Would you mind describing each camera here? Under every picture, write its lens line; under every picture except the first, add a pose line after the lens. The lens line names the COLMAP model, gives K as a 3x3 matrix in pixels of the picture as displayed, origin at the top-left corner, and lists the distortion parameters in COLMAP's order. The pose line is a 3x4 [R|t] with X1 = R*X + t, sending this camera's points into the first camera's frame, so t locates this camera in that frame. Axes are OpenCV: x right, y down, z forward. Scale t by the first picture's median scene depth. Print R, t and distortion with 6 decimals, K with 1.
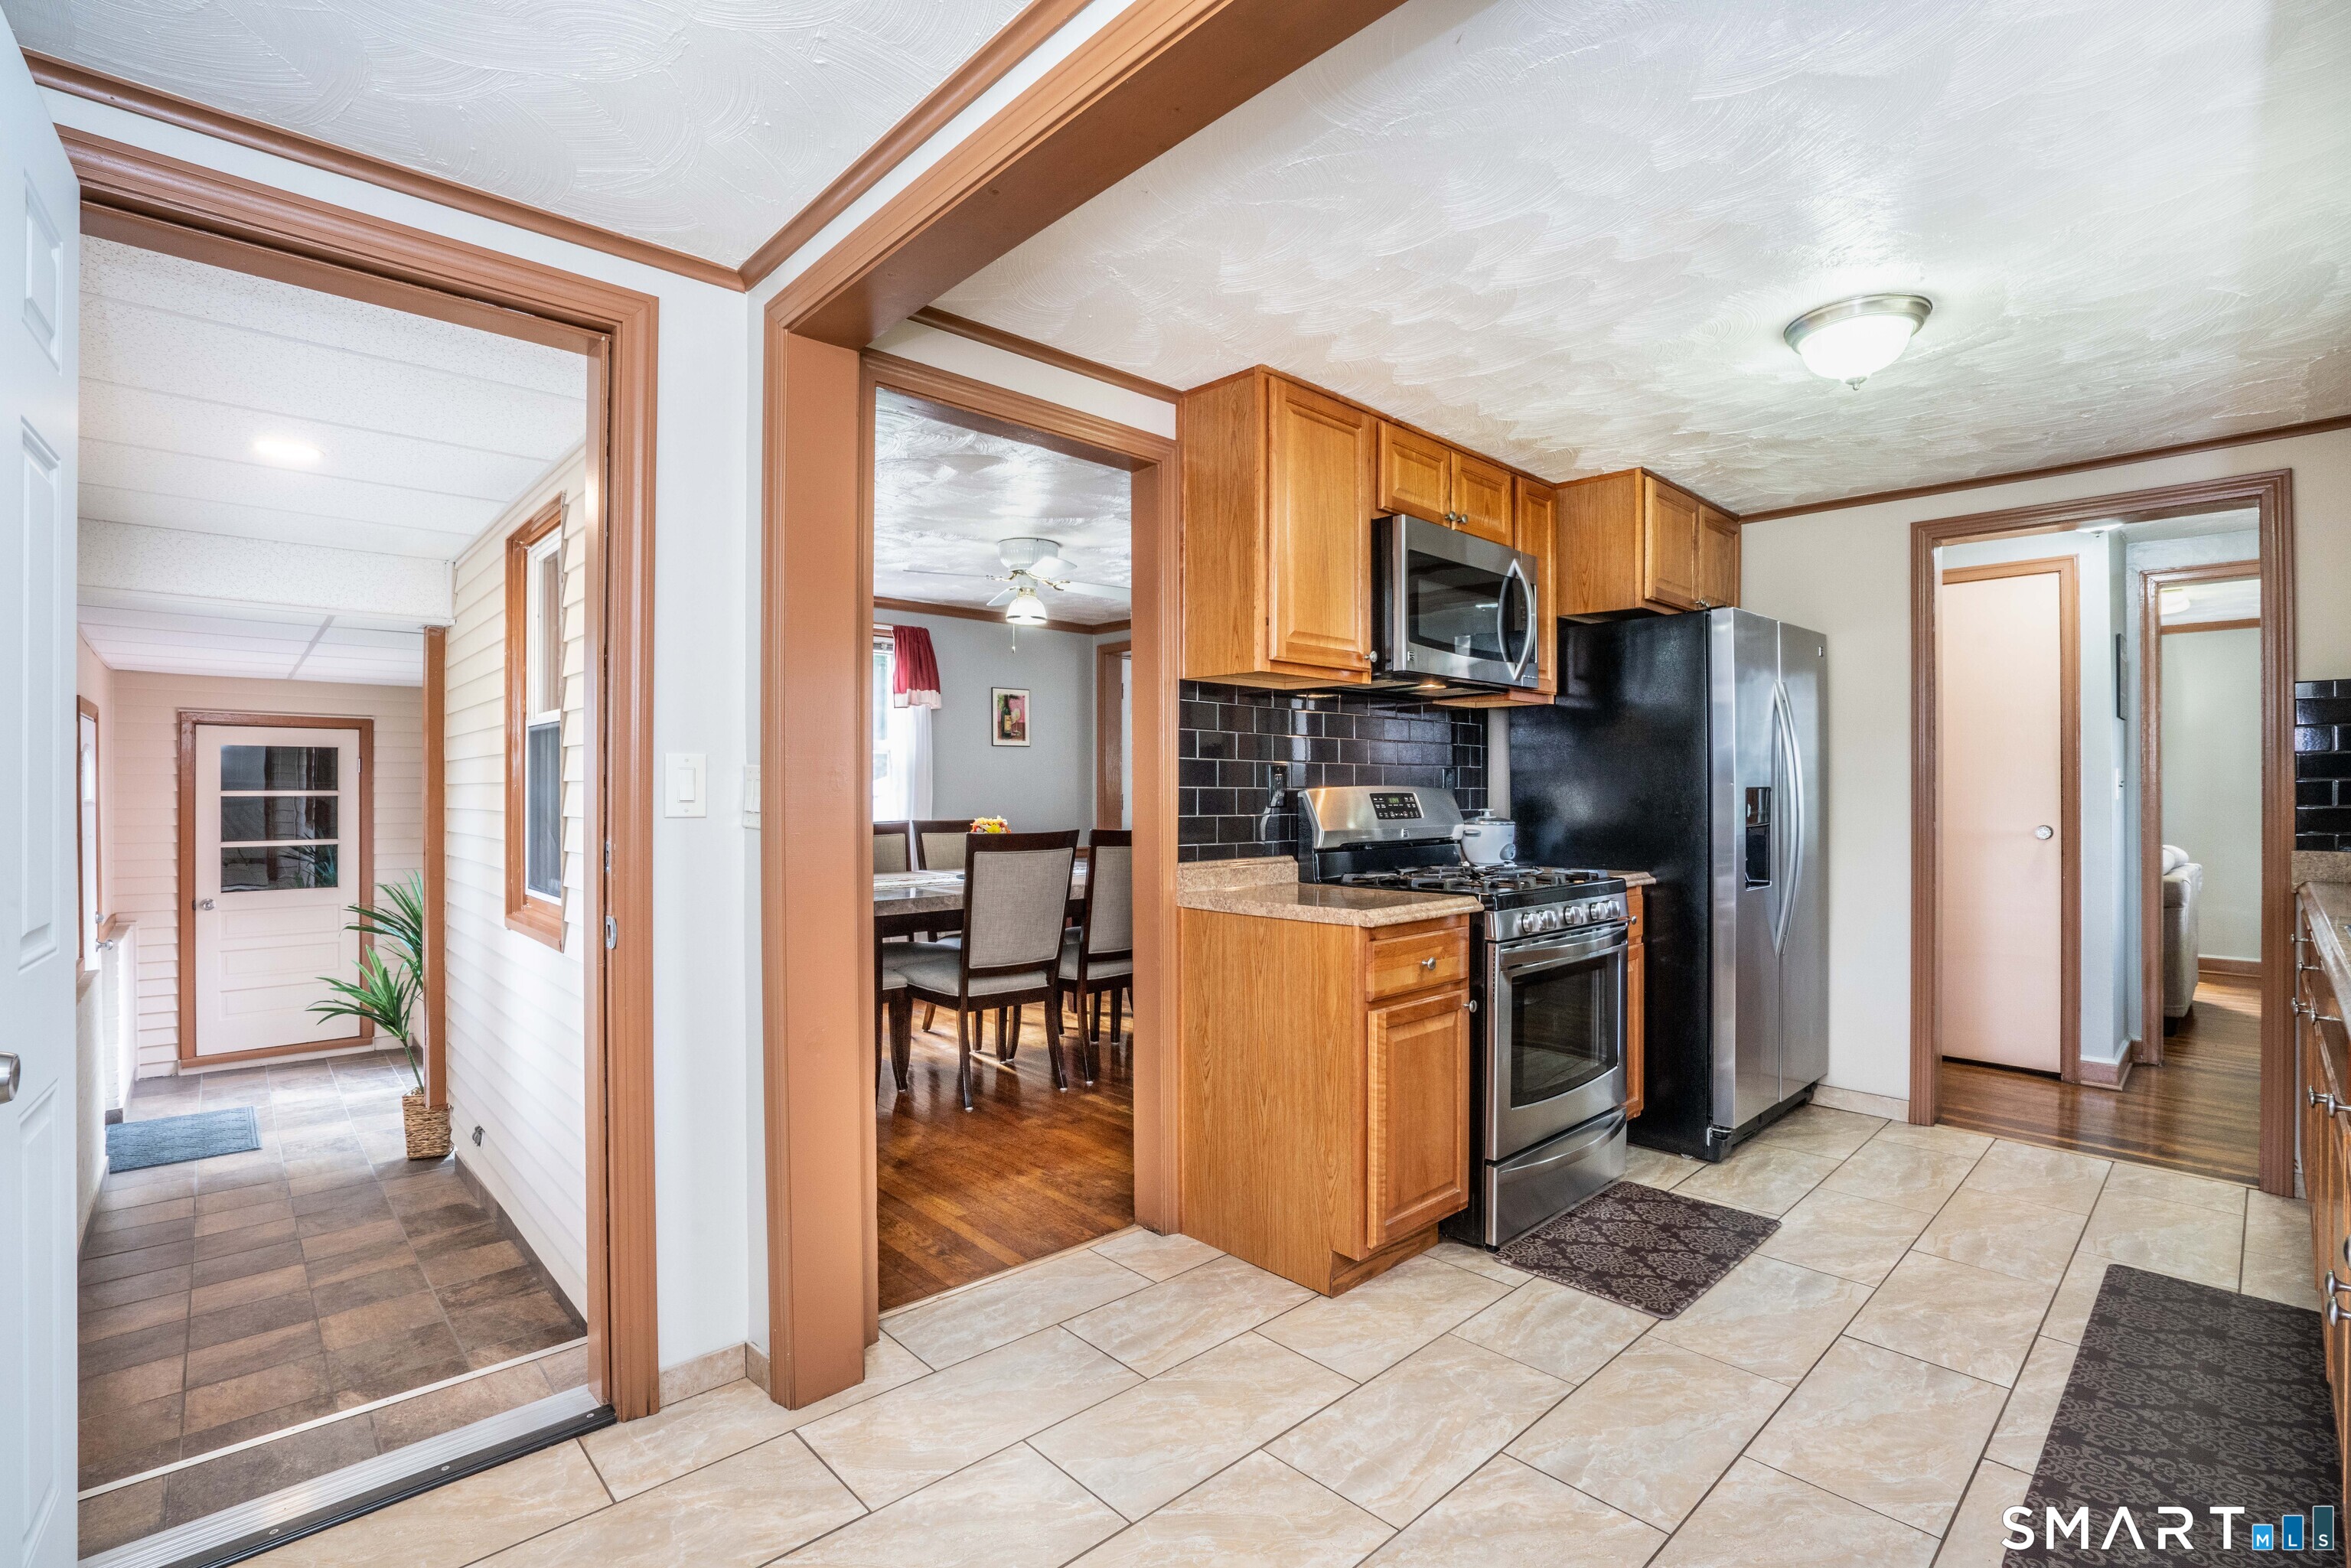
lens RADIAL K [[1084.5, 0, 1179.8], [0, 1084.5, 787.8], [0, 0, 1]] dist [-0.032981, 0.008849]
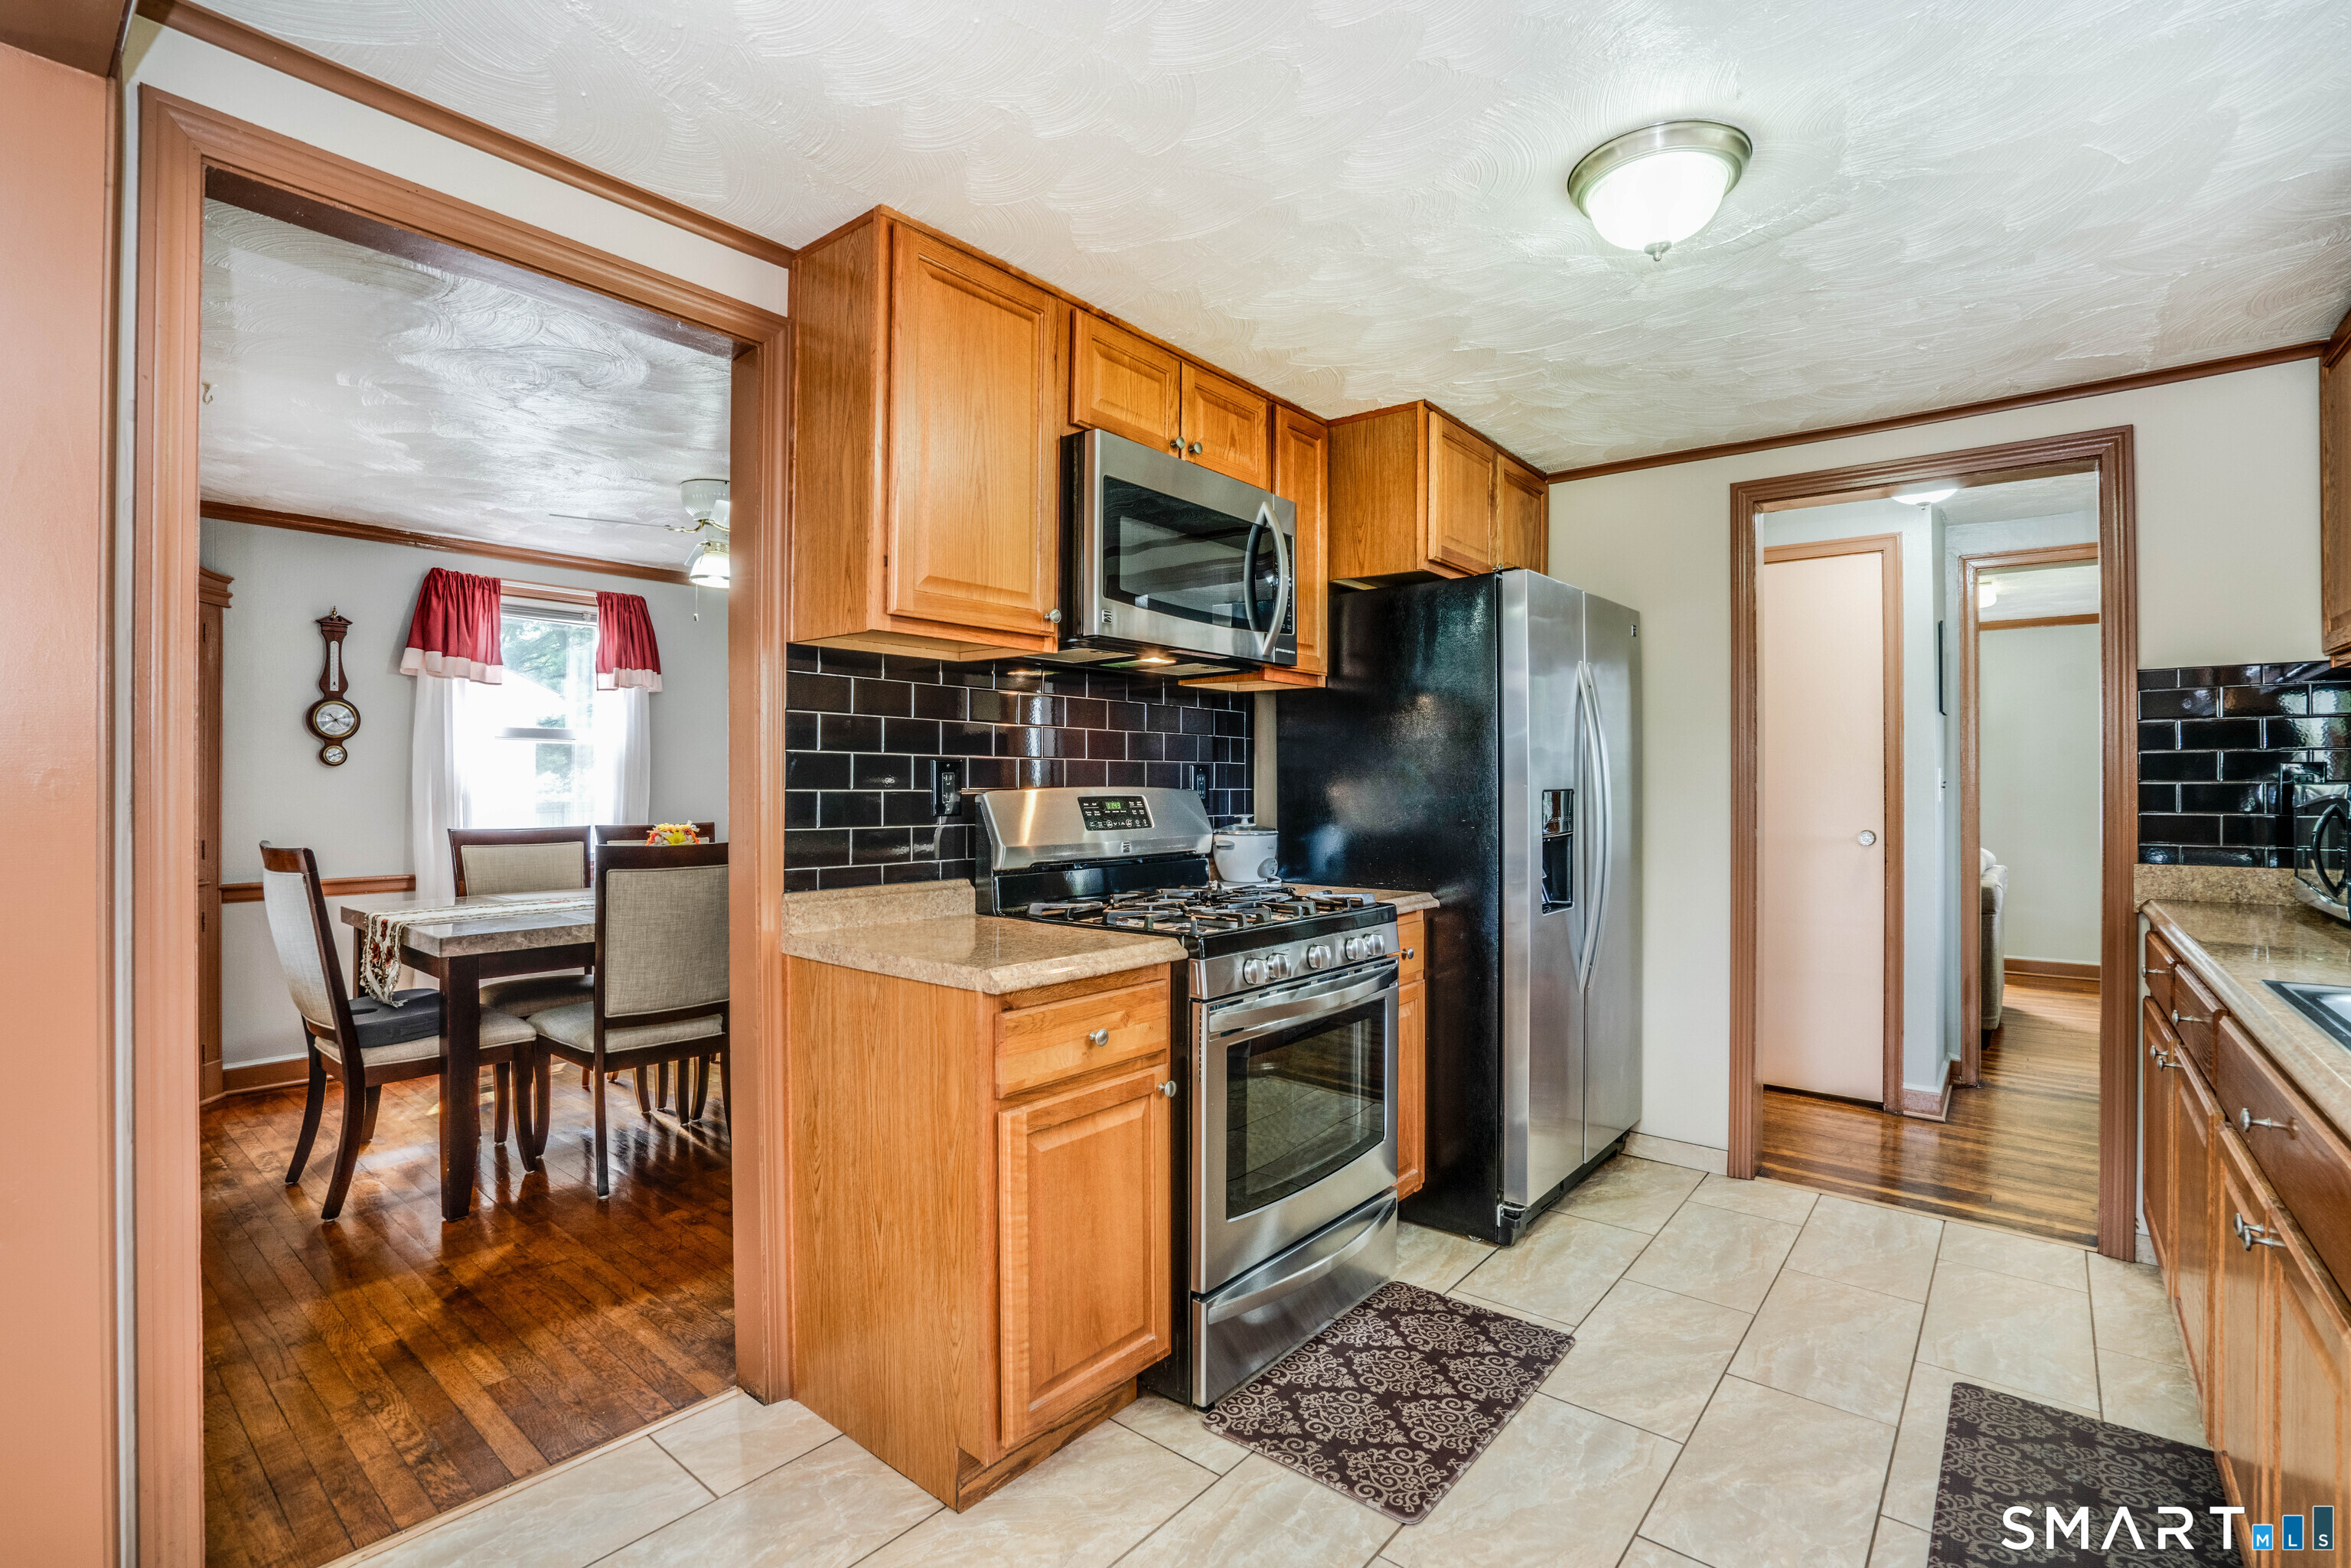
lens RADIAL K [[1082.4, 0, 1185.5], [0, 1082.4, 779.4], [0, 0, 1]] dist [-0.042750, 0.008954]
pose [[0.992045, 0.001846, 0.125867, 0.163333], [-0.001522, 0.999995, -0.002671, -0.006011], [-0.125871, 0.002458, 0.992044, 0.233933]]
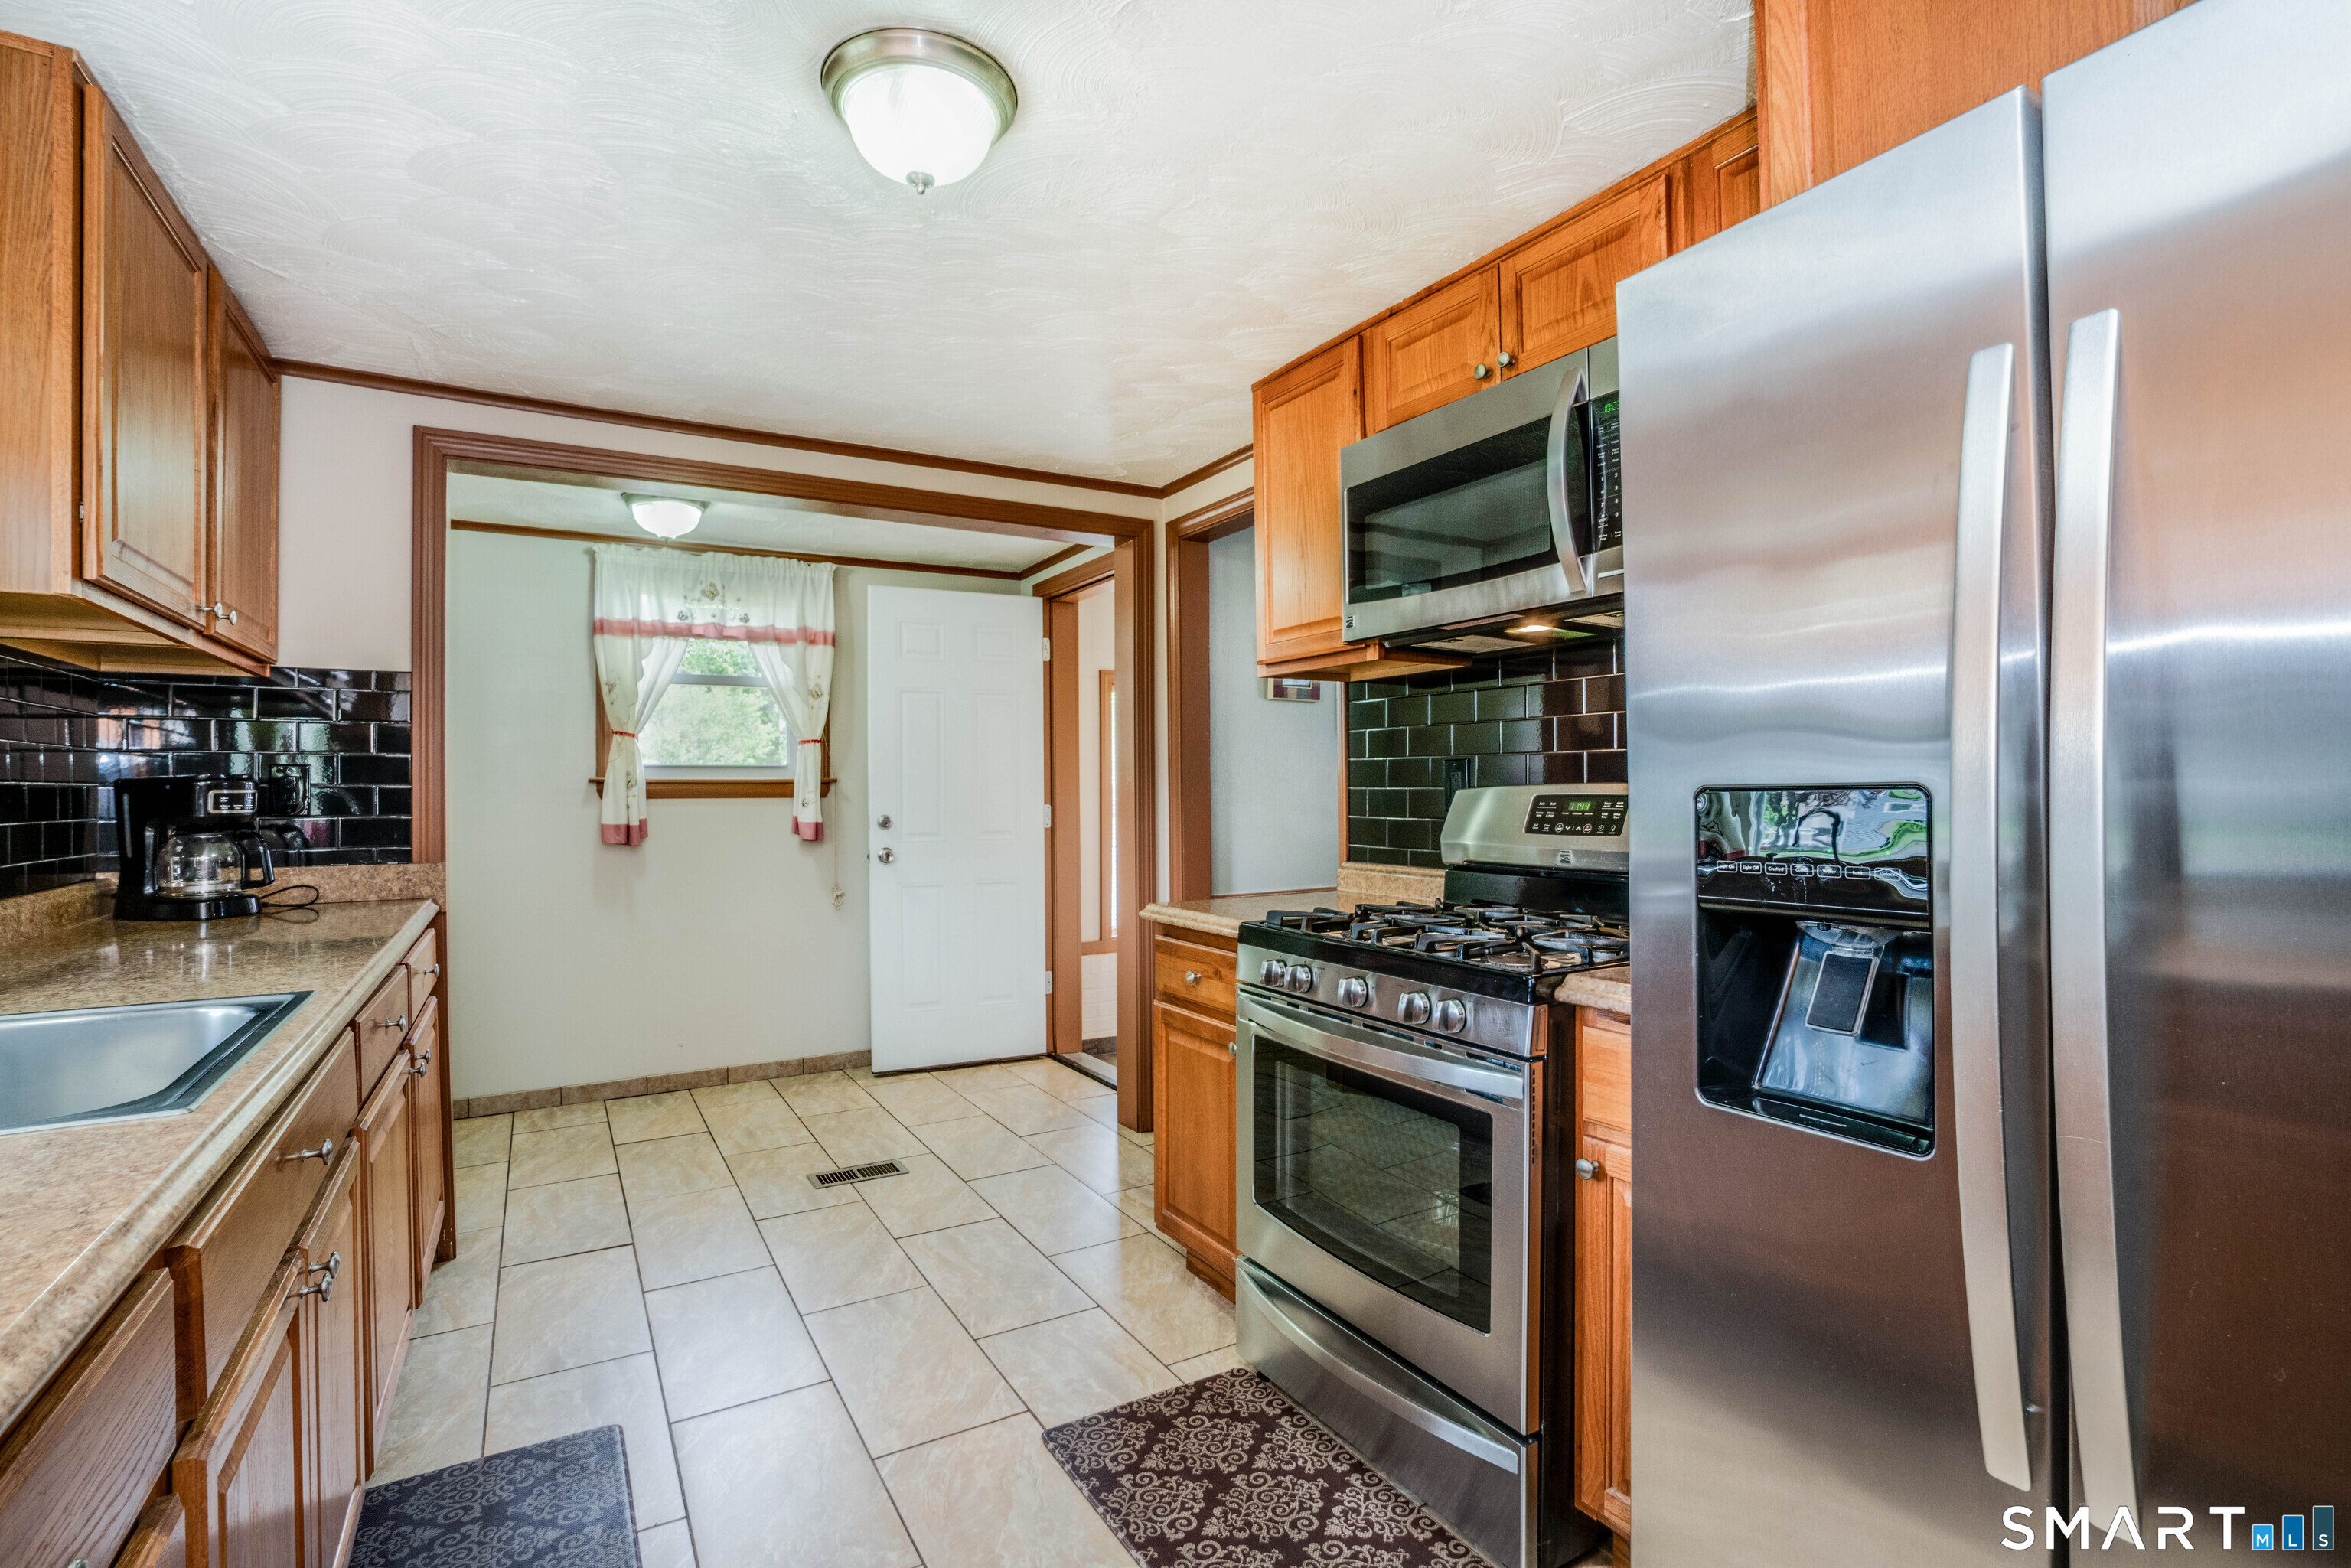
lens RADIAL K [[1082.4, 0, 1178.6], [0, 1082.4, 781.6], [0, 0, 1]] dist [-0.042750, 0.008954]
pose [[-0.224713, -0.007208, -0.974398, 0.954201], [0.005122, 0.999950, -0.008578, 0.001057], [0.974412, -0.006919, -0.224665, 0.996478]]
